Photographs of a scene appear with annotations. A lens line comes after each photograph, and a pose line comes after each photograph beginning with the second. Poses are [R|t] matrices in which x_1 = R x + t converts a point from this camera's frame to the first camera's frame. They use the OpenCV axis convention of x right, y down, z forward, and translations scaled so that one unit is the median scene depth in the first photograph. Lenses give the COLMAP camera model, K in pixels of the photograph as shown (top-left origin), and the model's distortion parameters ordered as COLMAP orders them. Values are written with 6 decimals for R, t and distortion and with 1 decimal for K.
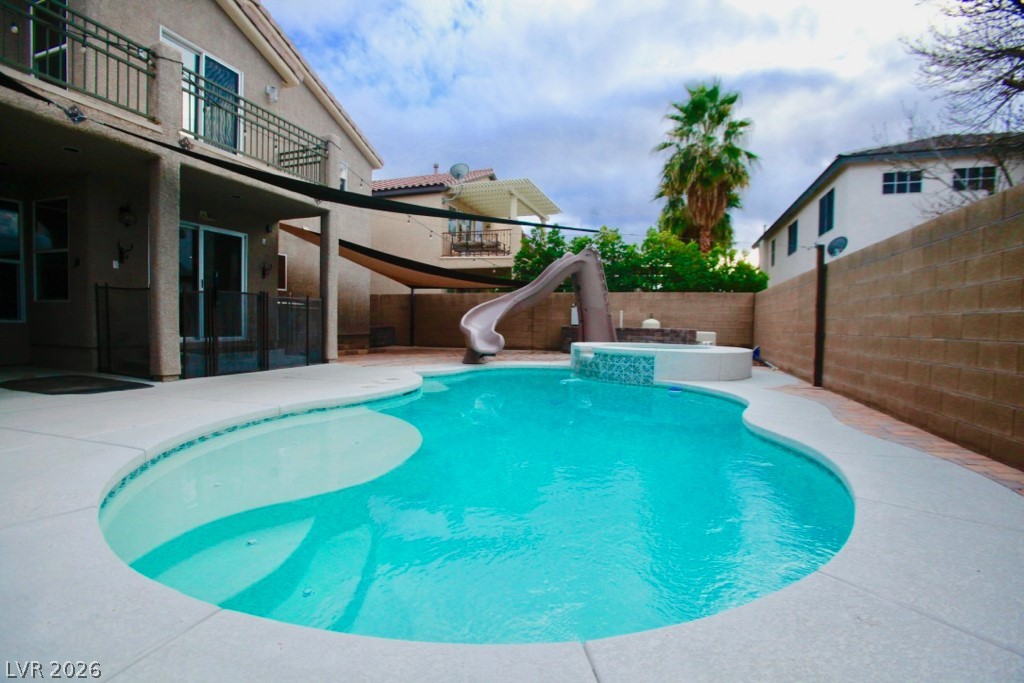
lens RADIAL K [[467.9, 0, 512.0], [0, 467.9, 341.5], [0, 0, 1]] dist [-0.073713, 0.024398]
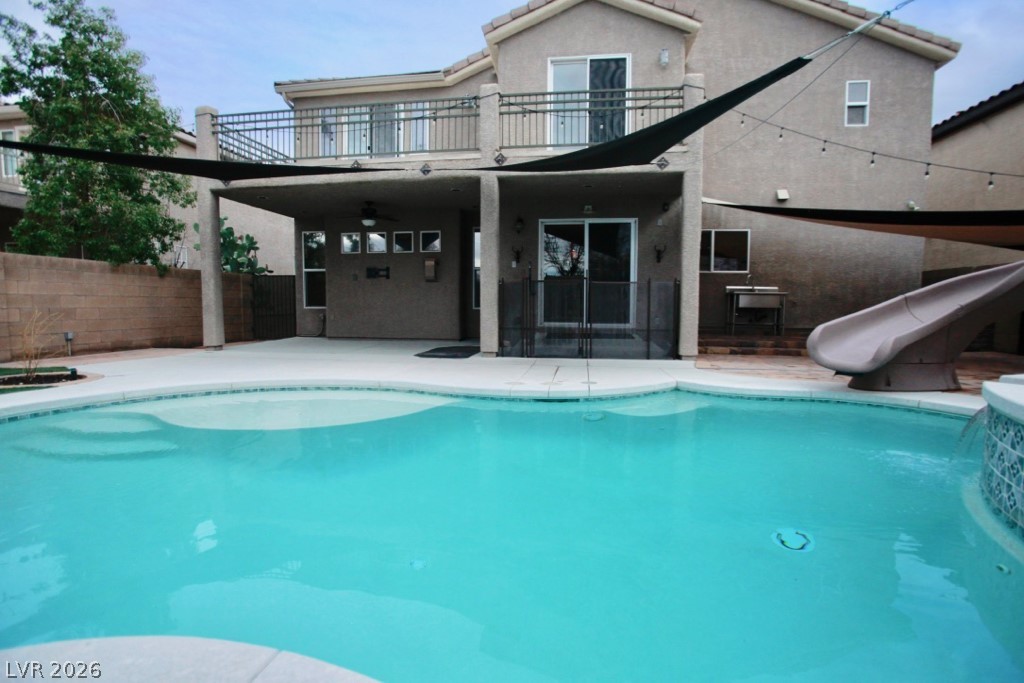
lens RADIAL K [[493.3, 0, 512.0], [0, 493.3, 341.5], [0, 0, 1]] dist [-0.066724, 0.023209]
pose [[0.192337, 0.064015, -0.979239, 0.529315], [-0.042834, 0.997467, 0.056794, -0.030172], [0.980394, 0.031021, 0.194592, 0.723017]]
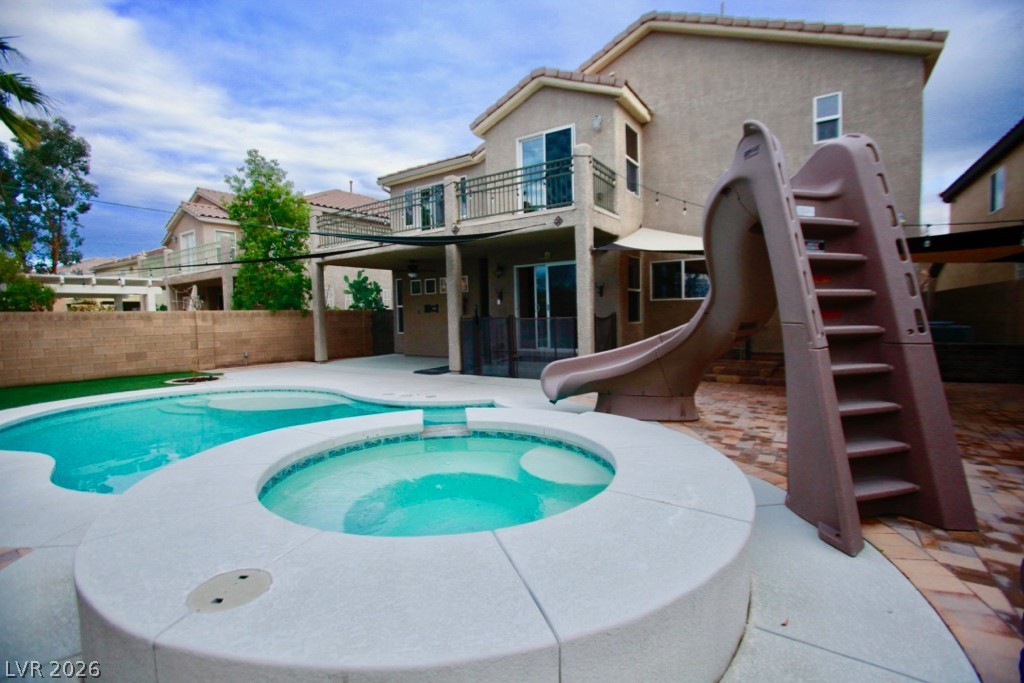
lens RADIAL K [[467.9, 0, 512.0], [0, 467.9, 341.5], [0, 0, 1]] dist [-0.073713, 0.024398]
pose [[-0.253098, 0.047989, -0.966250, 0.798653], [-0.021738, 0.998235, 0.055271, -0.122687], [0.967196, 0.034993, -0.251608, 1.494540]]
